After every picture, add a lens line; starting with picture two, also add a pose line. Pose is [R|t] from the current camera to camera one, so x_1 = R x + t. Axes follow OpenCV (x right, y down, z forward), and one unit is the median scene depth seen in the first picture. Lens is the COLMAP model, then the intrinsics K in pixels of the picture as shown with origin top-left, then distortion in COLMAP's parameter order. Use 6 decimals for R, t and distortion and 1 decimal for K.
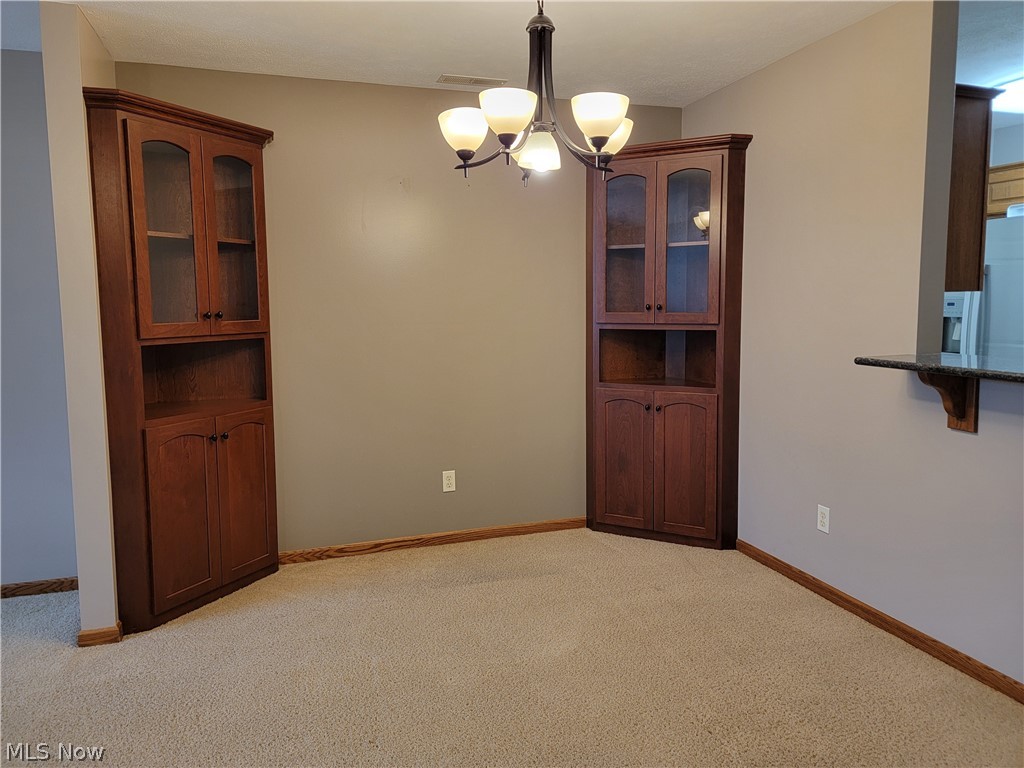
lens RADIAL K [[714.5, 0, 513.3], [0, 714.5, 365.4], [0, 0, 1]] dist [0.072263, -0.072930]
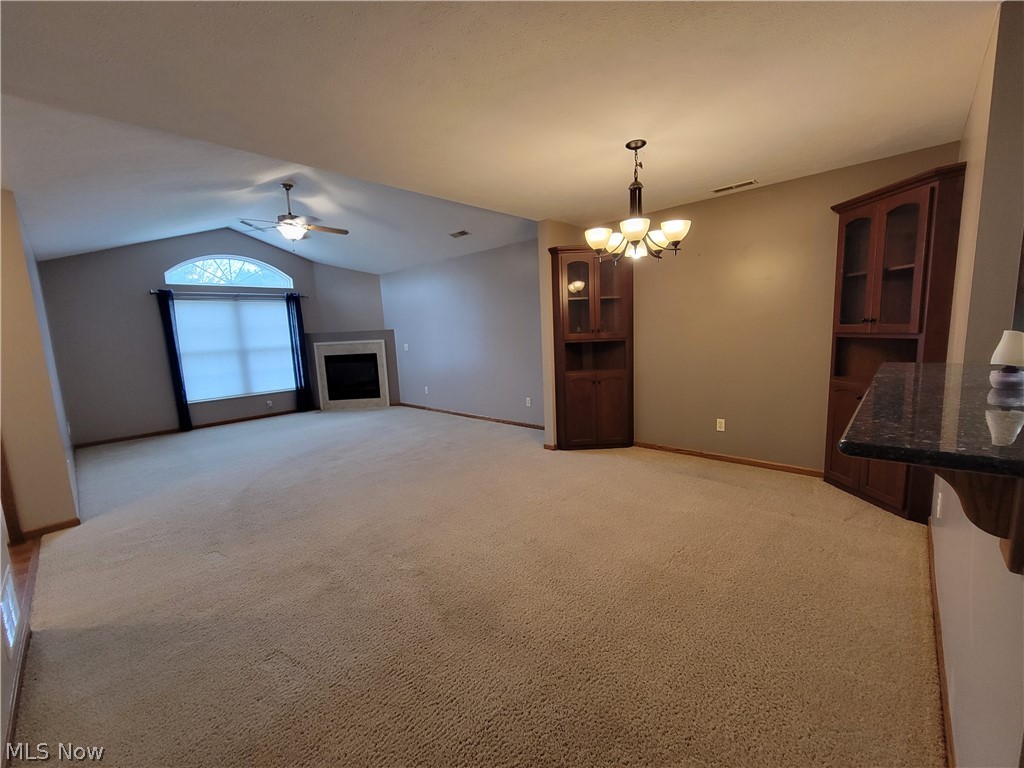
lens RADIAL K [[416.7, 0, 514.5], [0, 416.7, 388.1], [0, 0, 1]] dist [-0.009628, 0.002725]
pose [[0.486279, 0.113491, -0.866402, 0.575632], [-0.038027, 0.993339, 0.108775, -0.017955], [0.872976, -0.019948, 0.487356, 0.089201]]
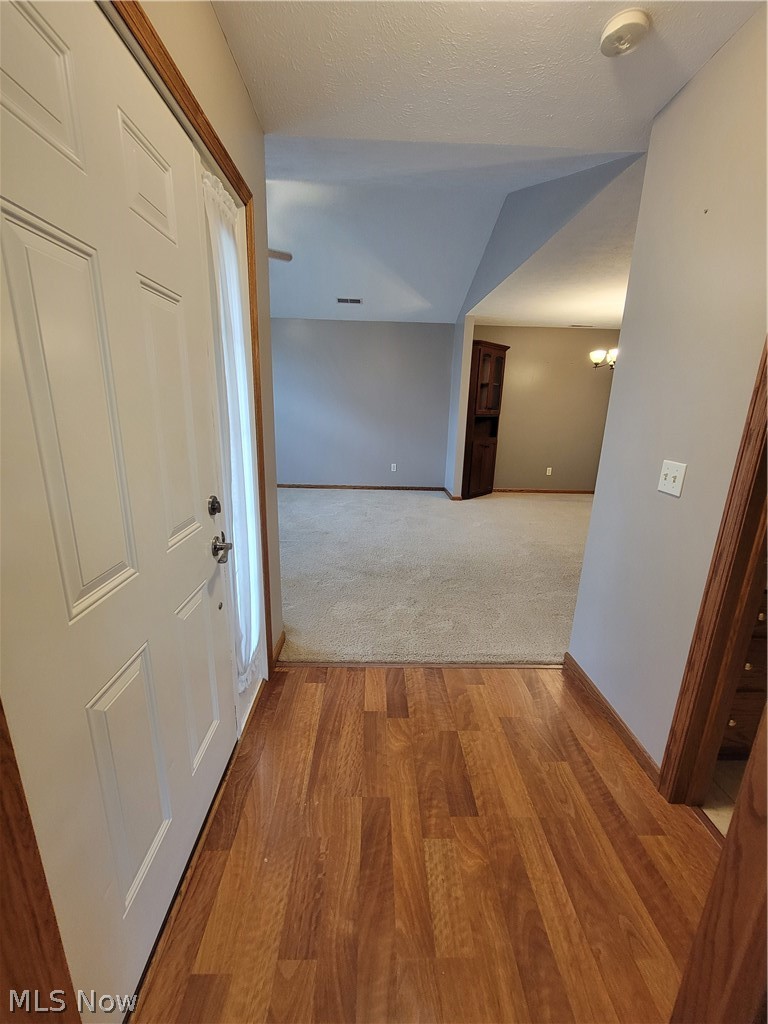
lens RADIAL K [[420.7, 0, 384.0], [0, 420.7, 512.0], [0, 0, 1]] dist [-0.000906, 0.000413]
pose [[0.961241, 0.106951, -0.254119, -0.304144], [-0.062830, 0.982418, 0.175807, 0.074159], [0.268454, -0.153027, 0.951060, -0.860485]]
